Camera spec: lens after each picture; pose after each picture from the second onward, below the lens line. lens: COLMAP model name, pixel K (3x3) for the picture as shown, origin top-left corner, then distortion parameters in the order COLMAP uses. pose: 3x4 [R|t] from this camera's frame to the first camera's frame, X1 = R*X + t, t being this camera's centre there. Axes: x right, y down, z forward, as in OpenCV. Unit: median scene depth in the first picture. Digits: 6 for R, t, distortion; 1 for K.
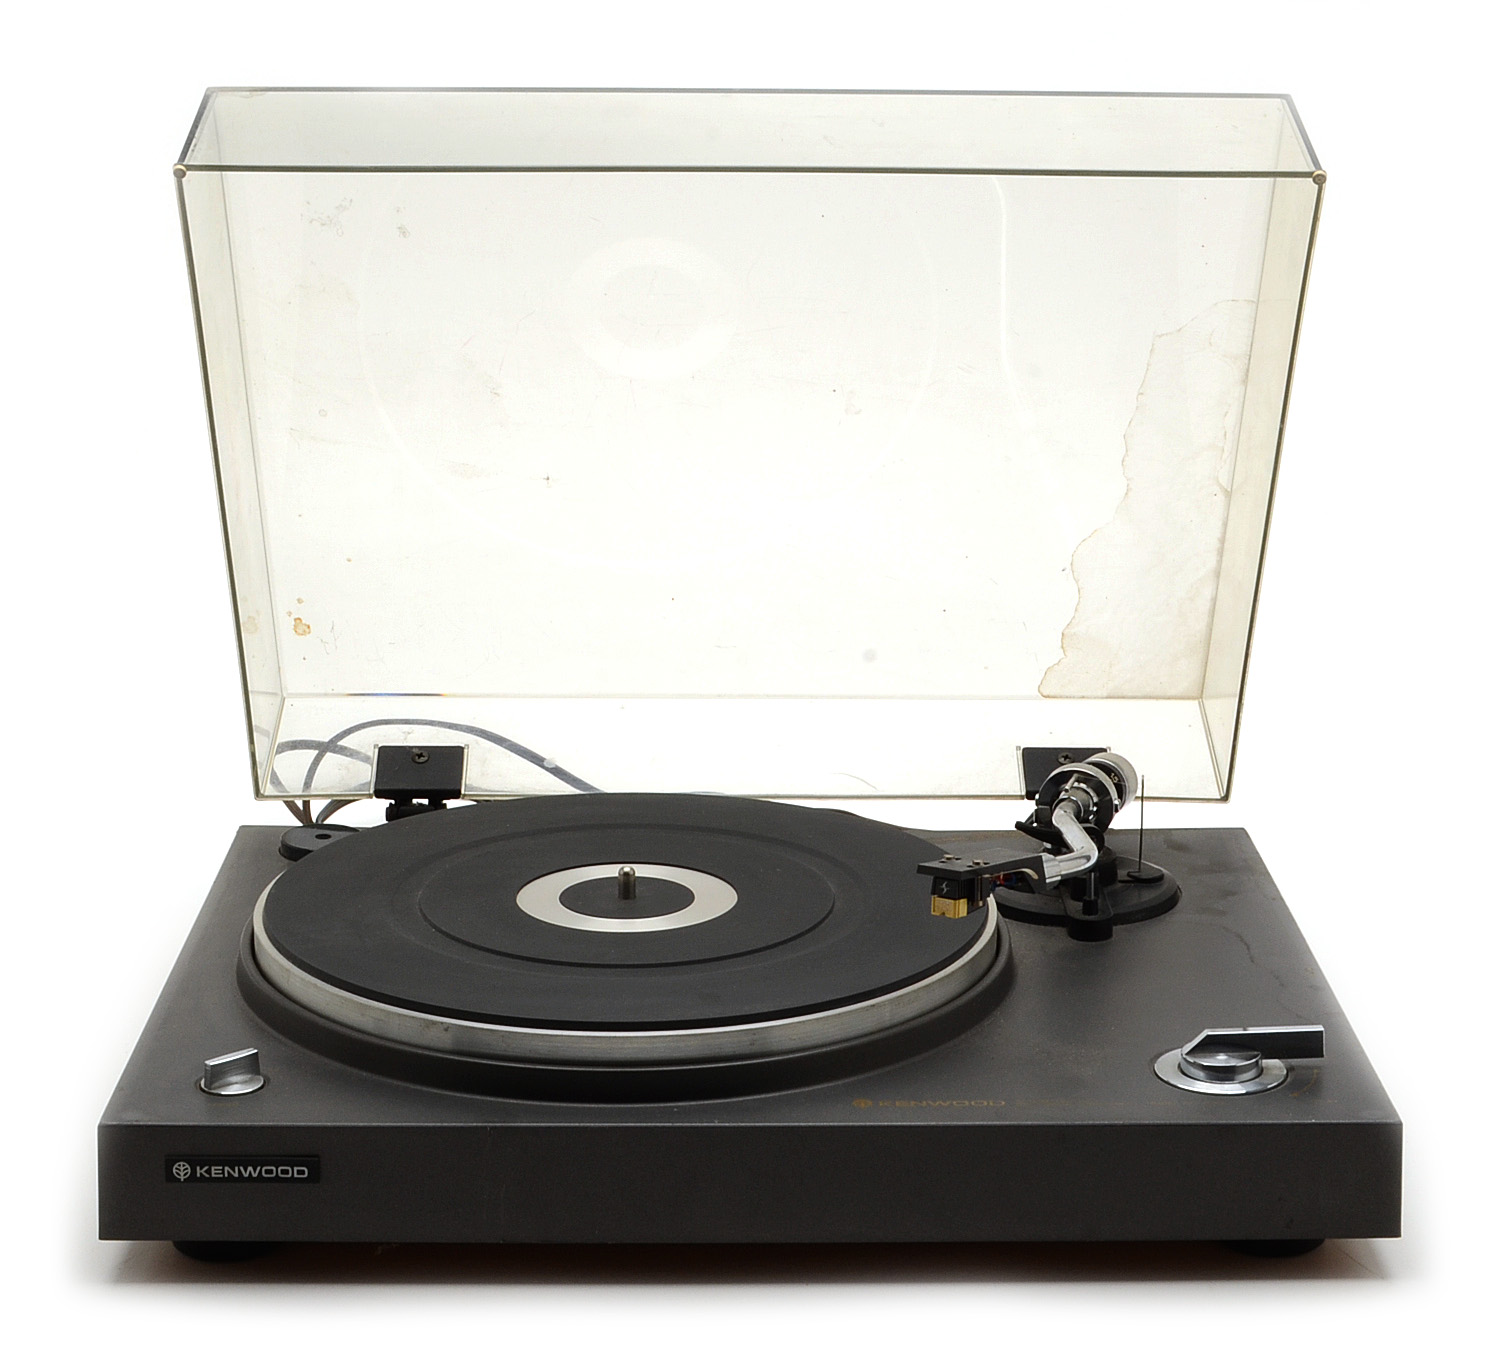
lens RADIAL K [[3141.5, 0, 755.0], [0, 3141.5, 681.0], [0, 0, 1]] dist [-0.045984, -0.036685]
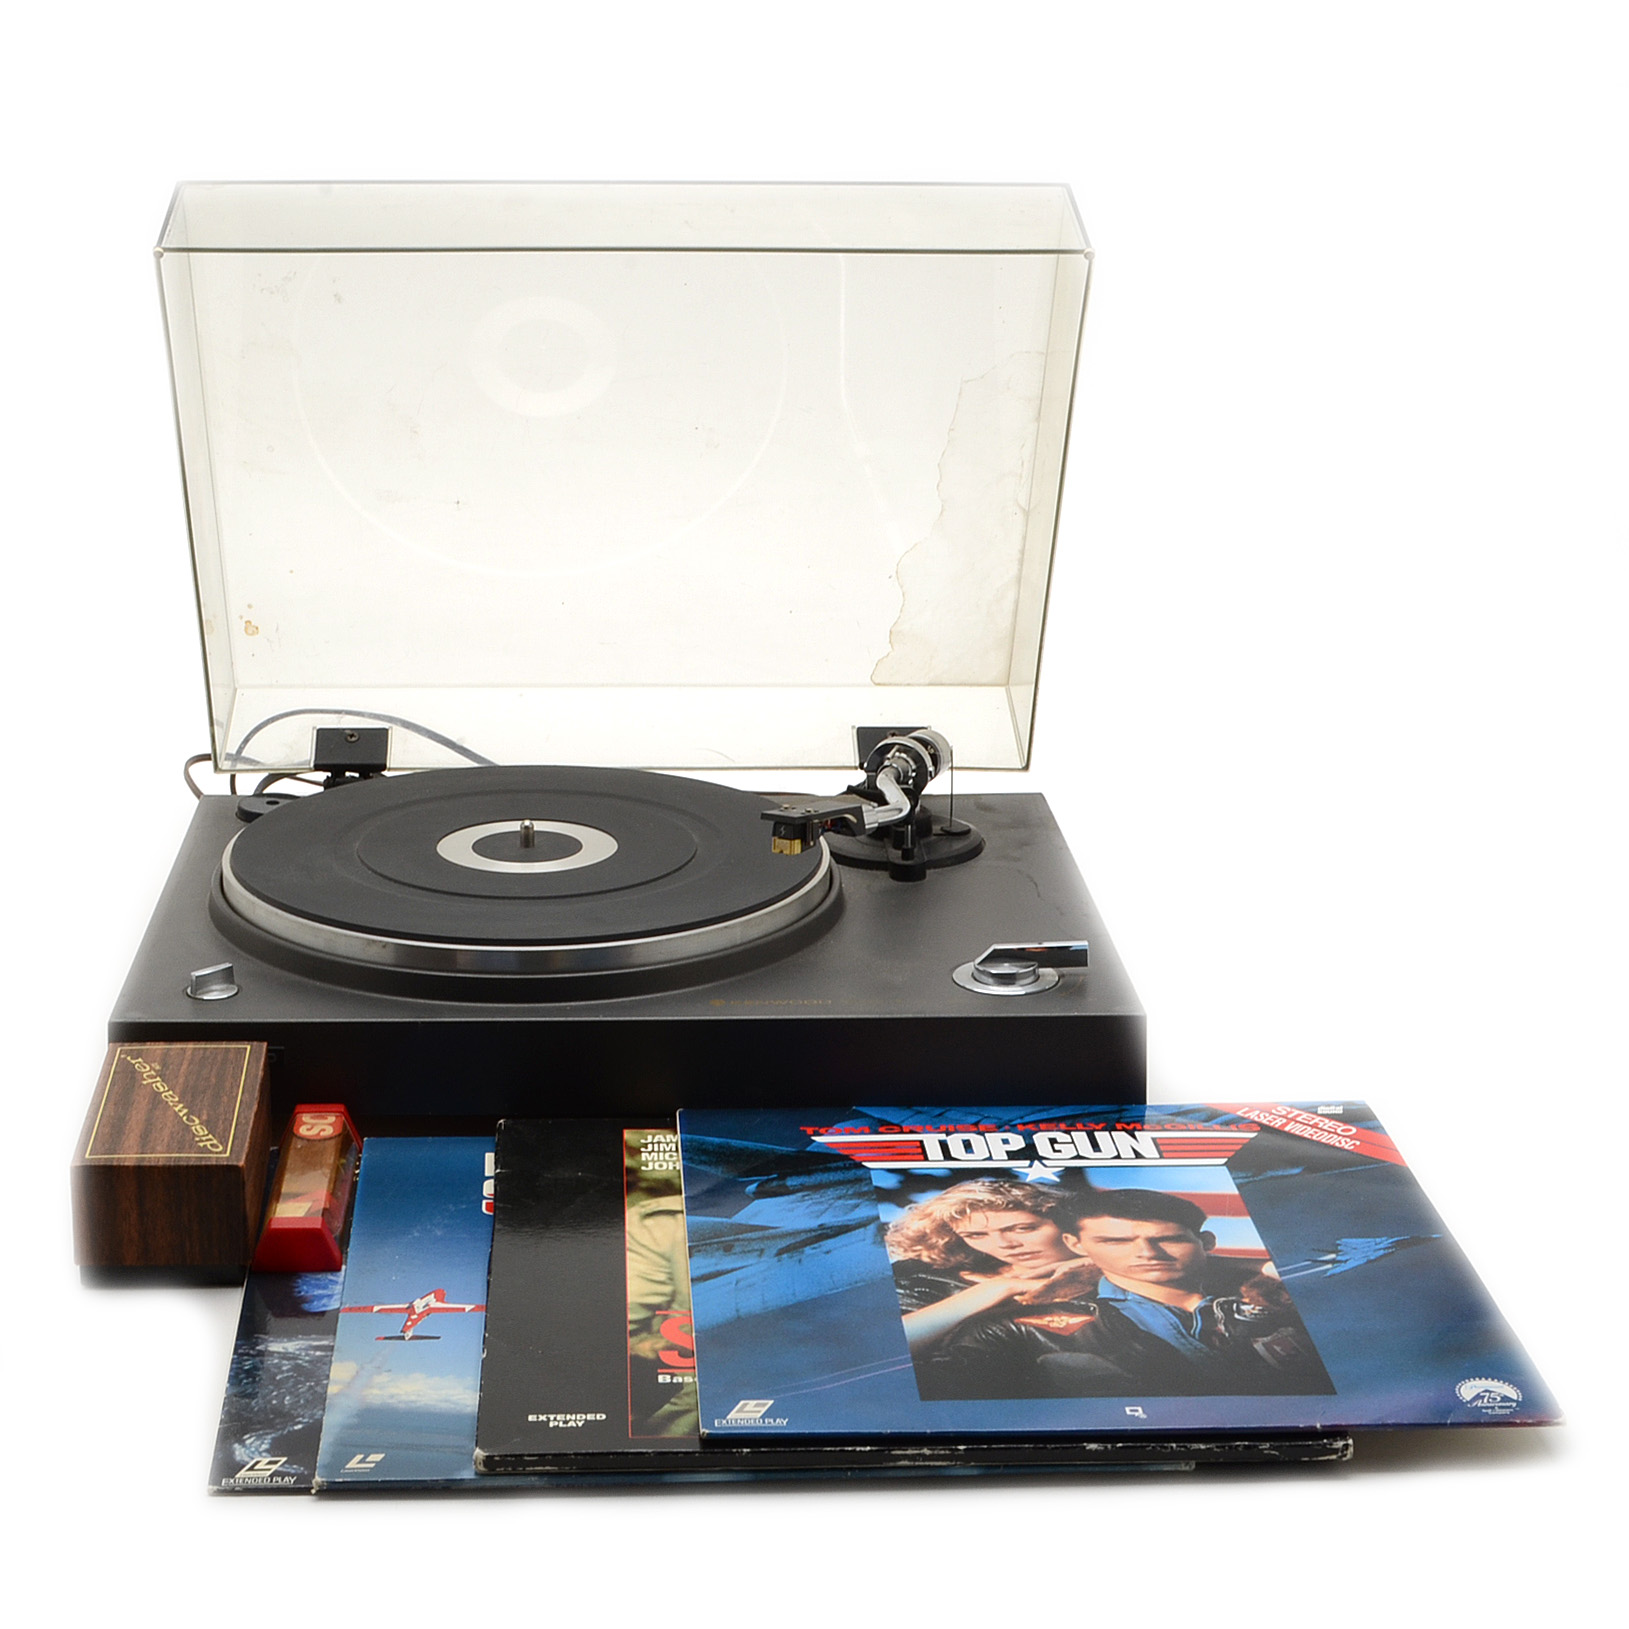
lens RADIAL K [[3179.5, 0, 672.8], [0, 3179.5, 812.8], [0, 0, 1]] dist [-0.021262, -0.109461]
pose [[0.999947, -0.005101, 0.008996, 0.004659], [0.004784, 0.999379, 0.034914, 0.012502], [-0.009168, -0.034869, 0.999350, -0.228627]]
